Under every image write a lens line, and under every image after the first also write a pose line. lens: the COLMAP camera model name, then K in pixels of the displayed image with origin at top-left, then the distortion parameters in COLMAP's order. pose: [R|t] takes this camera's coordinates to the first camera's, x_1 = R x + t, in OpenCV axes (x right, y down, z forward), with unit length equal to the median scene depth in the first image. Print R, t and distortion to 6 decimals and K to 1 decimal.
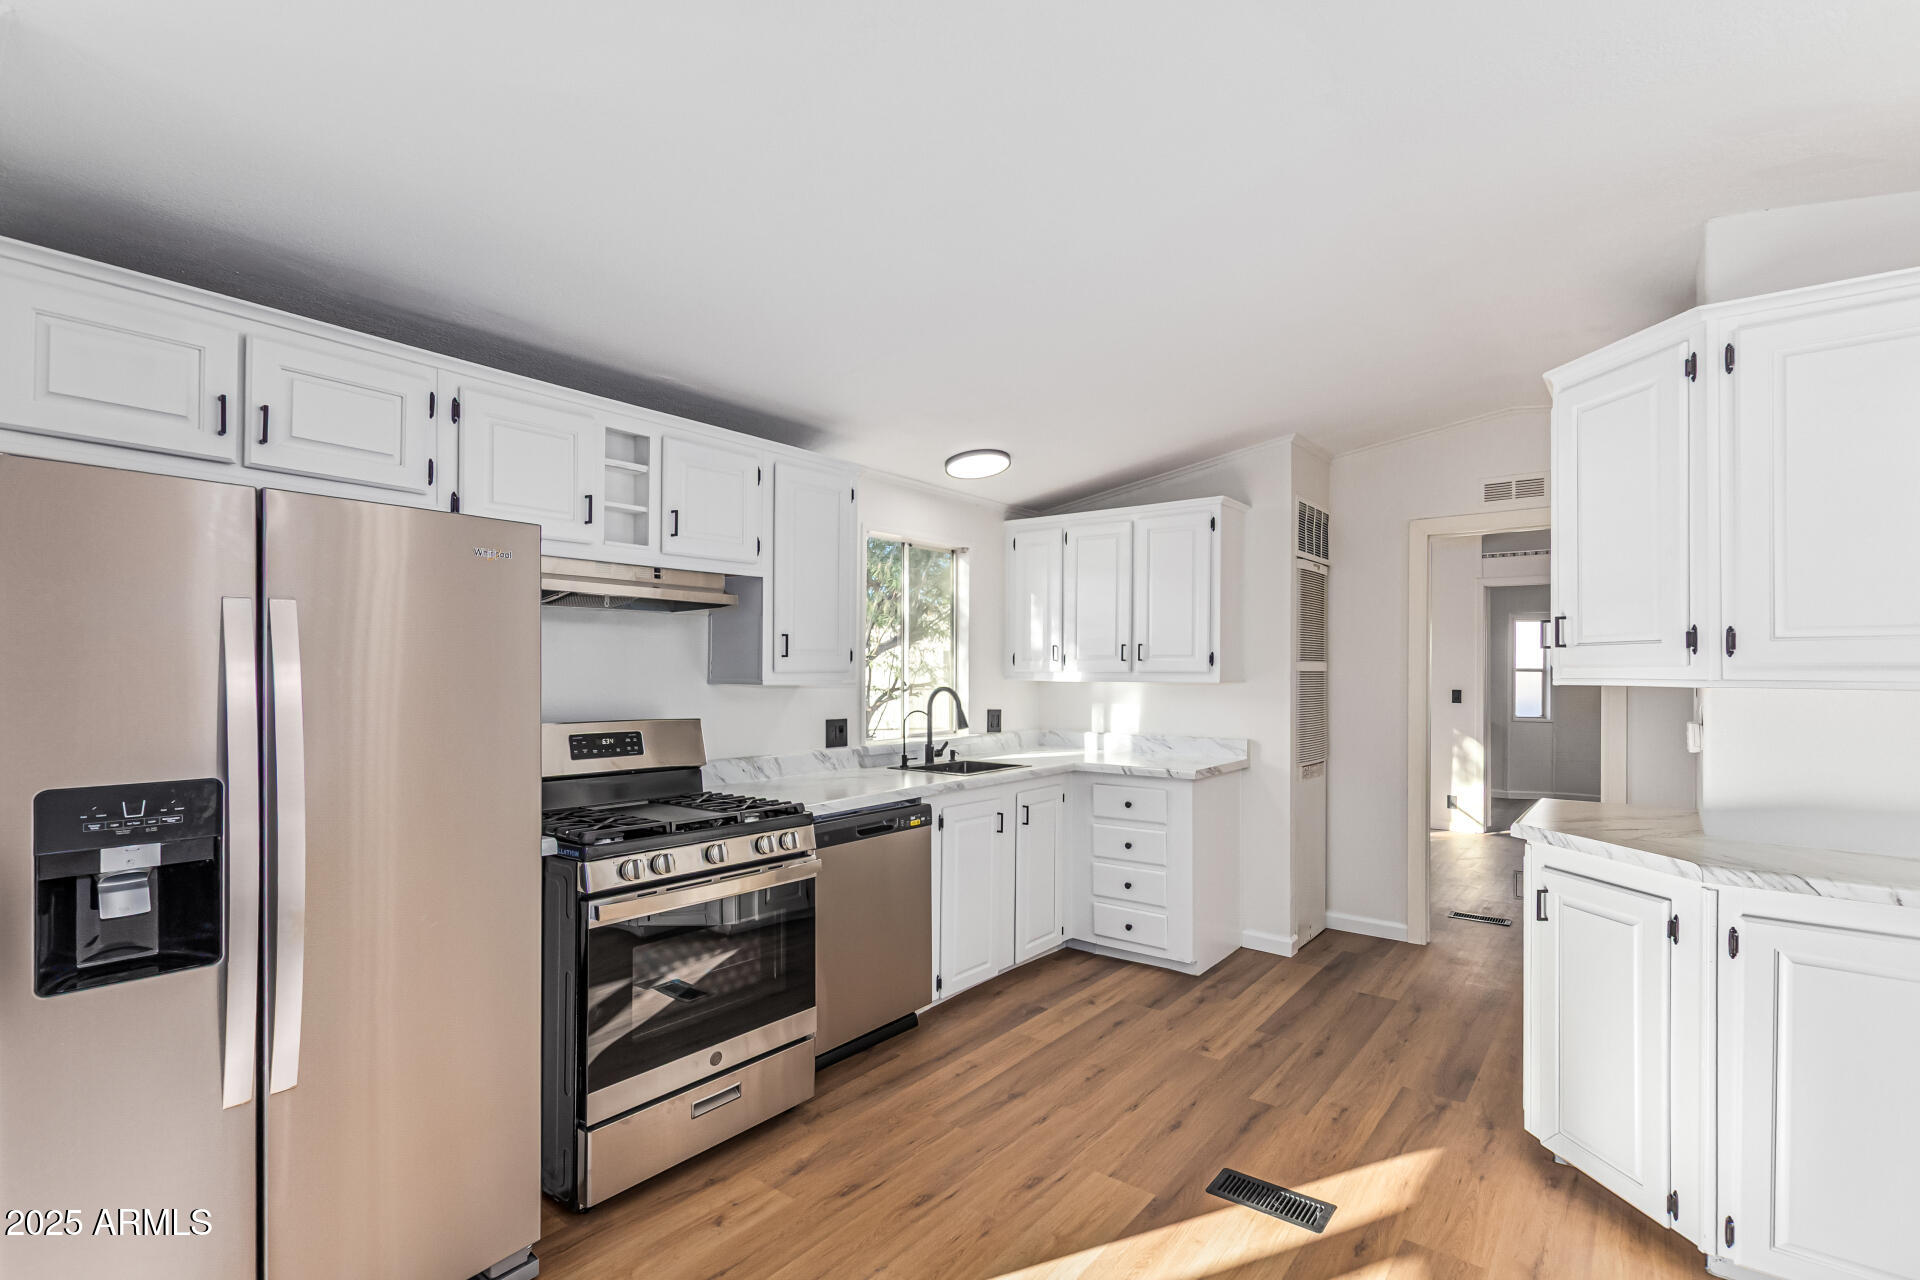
lens RADIAL K [[907.7, 0, 958.0], [0, 907.7, 669.2], [0, 0, 1]] dist [0.006109, 0.000546]
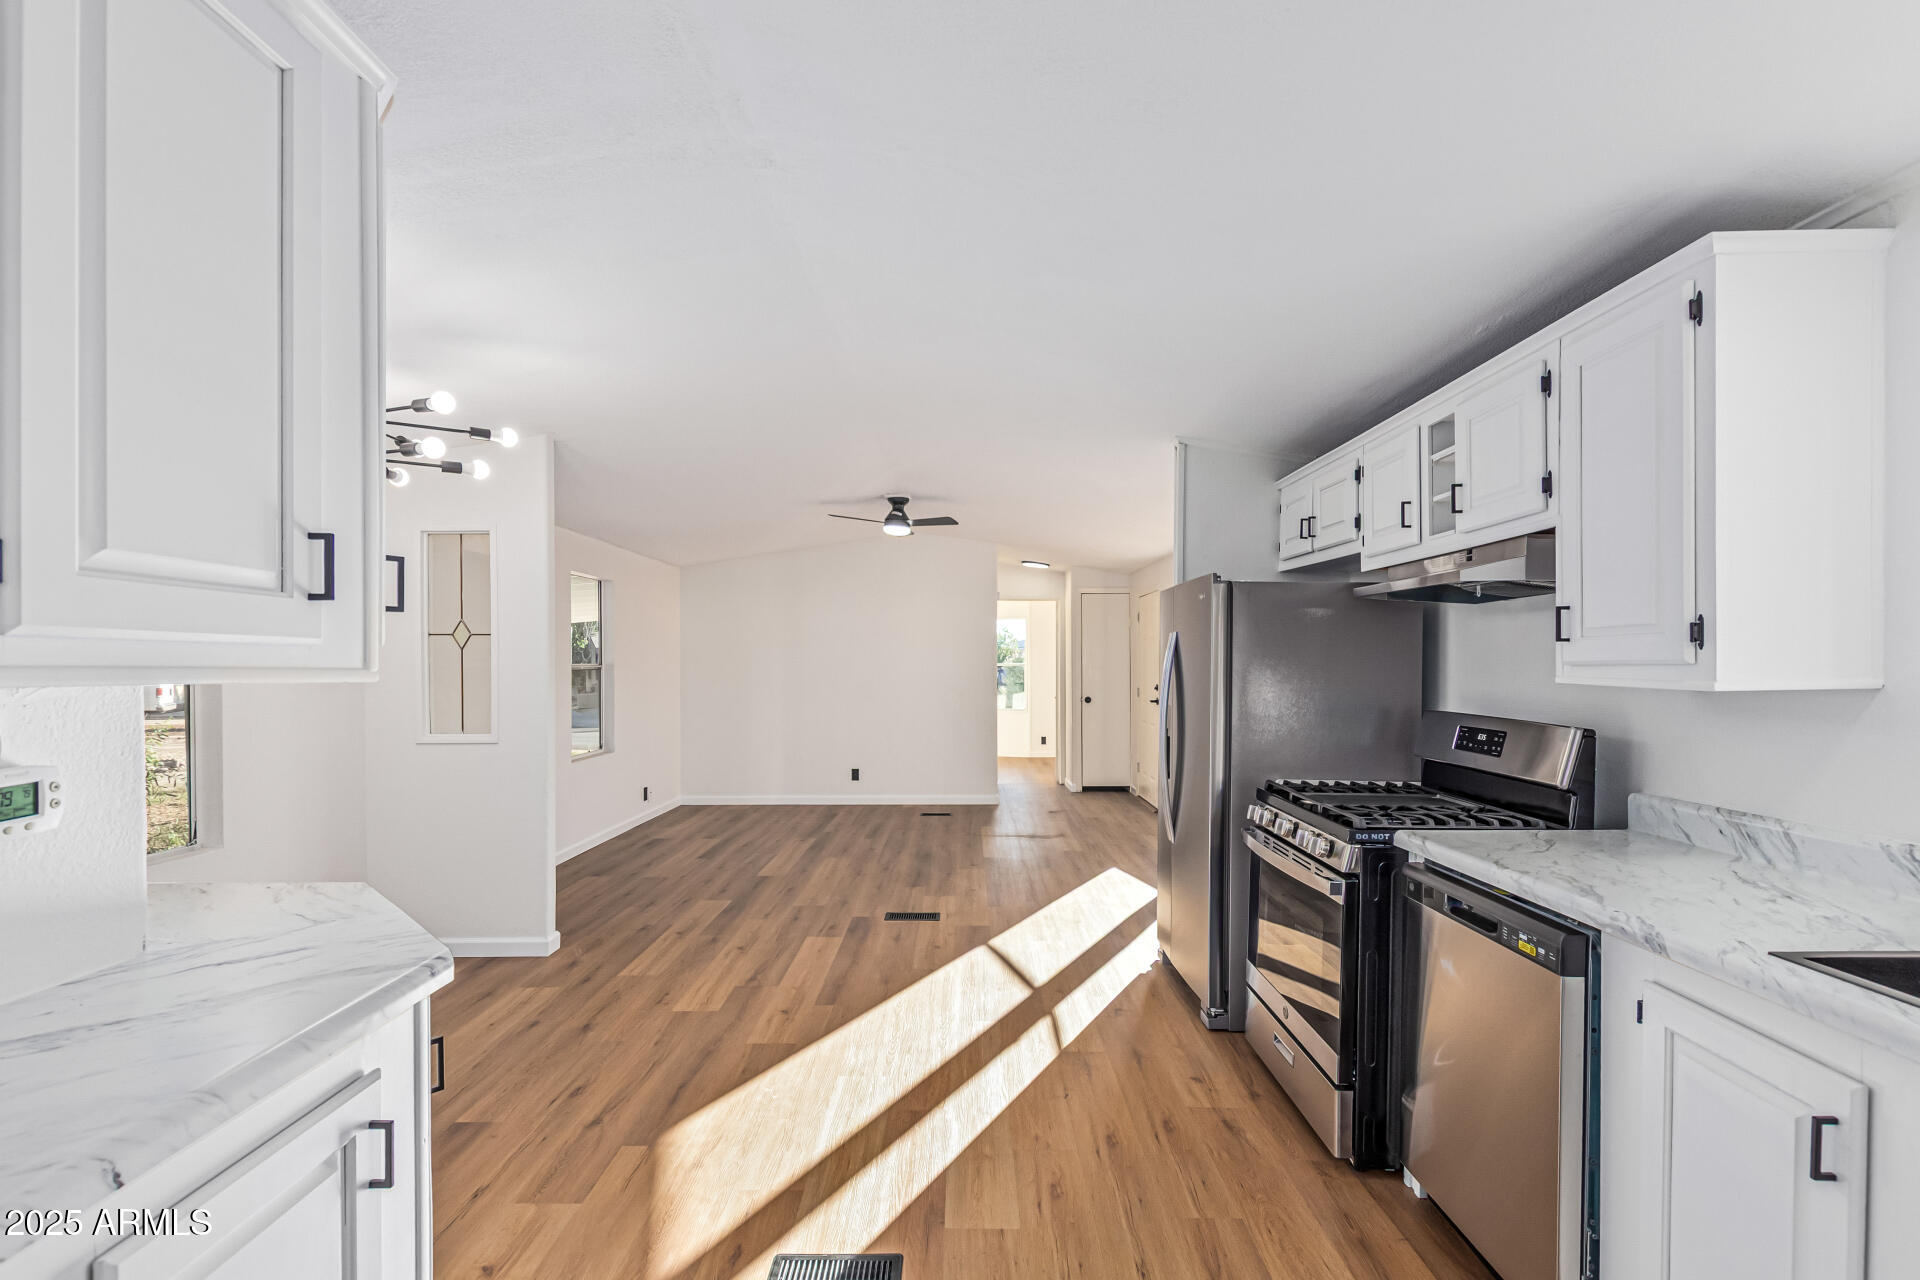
lens RADIAL K [[874.3, 0, 961.5], [0, 874.3, 669.9], [0, 0, 1]] dist [0.000263, 0.000136]
pose [[-0.786812, -0.000006, -0.617192, 0.579808], [-0.003797, 0.999981, 0.004830, 0.006179], [0.617180, 0.006144, -0.786798, 1.315869]]
